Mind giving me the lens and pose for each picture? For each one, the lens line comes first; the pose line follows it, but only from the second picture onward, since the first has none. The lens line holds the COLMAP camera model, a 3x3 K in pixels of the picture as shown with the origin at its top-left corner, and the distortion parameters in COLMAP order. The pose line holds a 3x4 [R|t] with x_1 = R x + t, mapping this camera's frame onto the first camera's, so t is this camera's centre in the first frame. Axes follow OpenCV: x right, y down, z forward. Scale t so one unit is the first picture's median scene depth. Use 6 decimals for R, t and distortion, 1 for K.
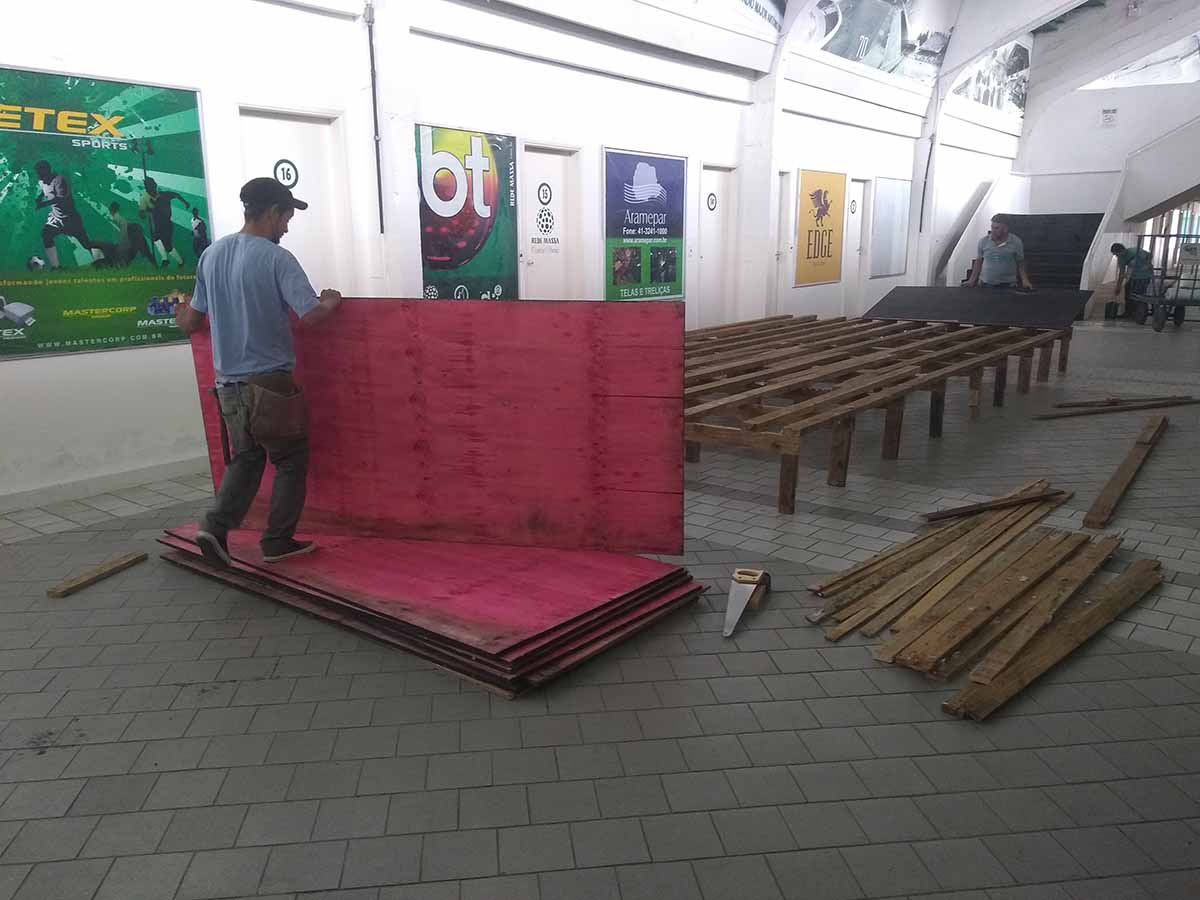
lens RADIAL K [[922.9, 0, 600.0], [0, 922.9, 450.0], [0, 0, 1]] dist [0.061540, -0.057399]
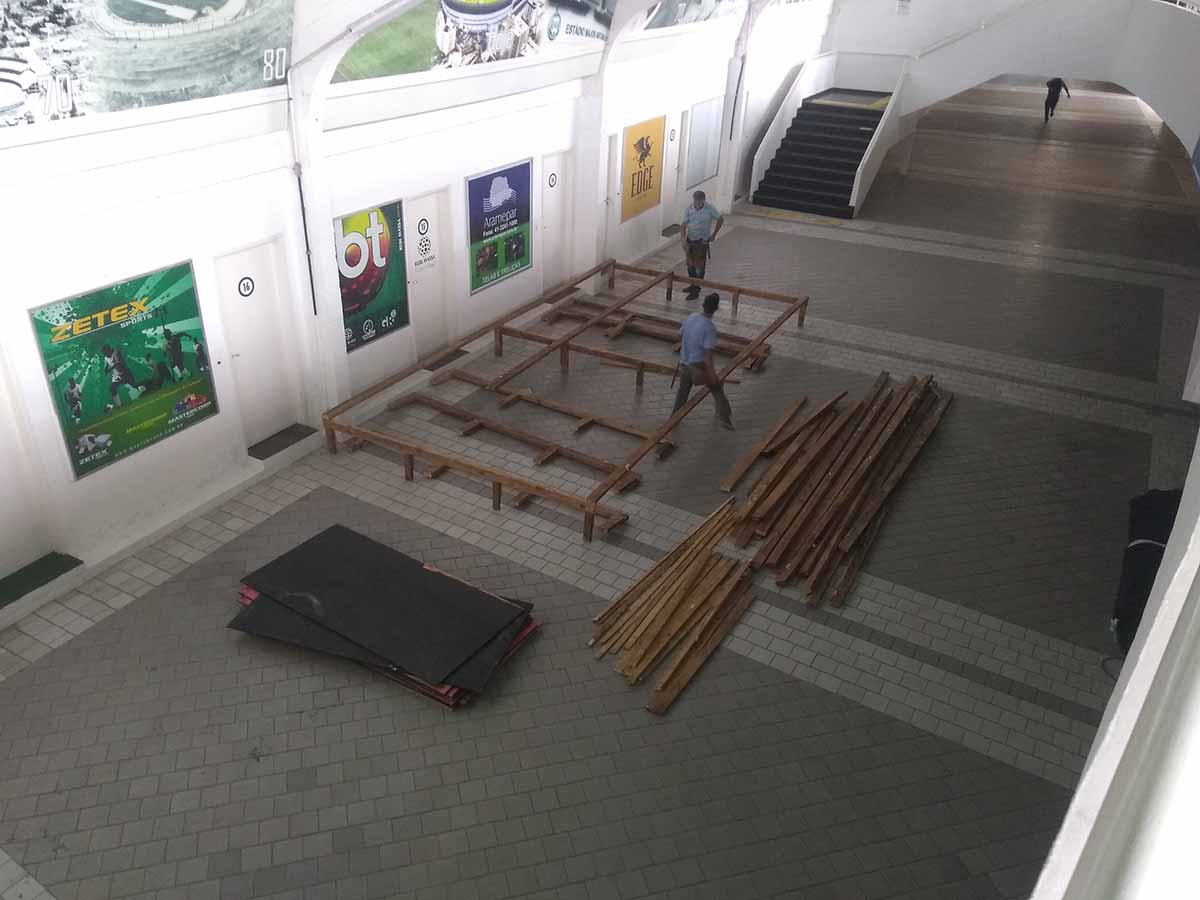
lens RADIAL K [[922.9, 0, 600.0], [0, 922.9, 450.0], [0, 0, 1]] dist [0.061540, -0.057399]
pose [[0.987647, -0.035660, 0.152585, -0.024016], [-0.009966, 0.957495, 0.288279, -0.350421], [-0.156379, -0.286238, 0.945311, -0.360455]]
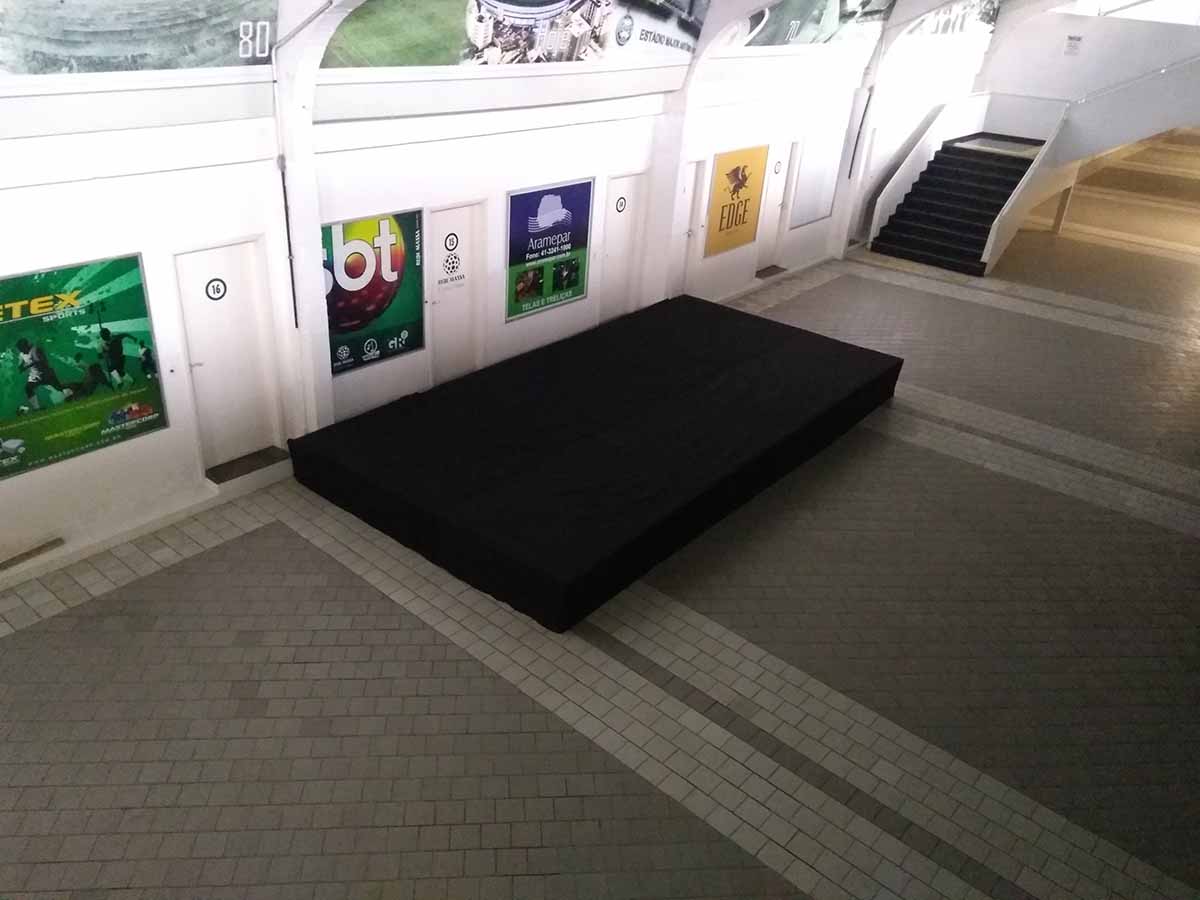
lens RADIAL K [[922.9, 0, 600.0], [0, 922.9, 450.0], [0, 0, 1]] dist [0.061540, -0.057399]
pose [[0.996680, 0.080718, 0.010695, 0.134199], [-0.080722, 0.962329, 0.259628, -0.338401], [0.010665, -0.259630, 0.965649, -0.191526]]
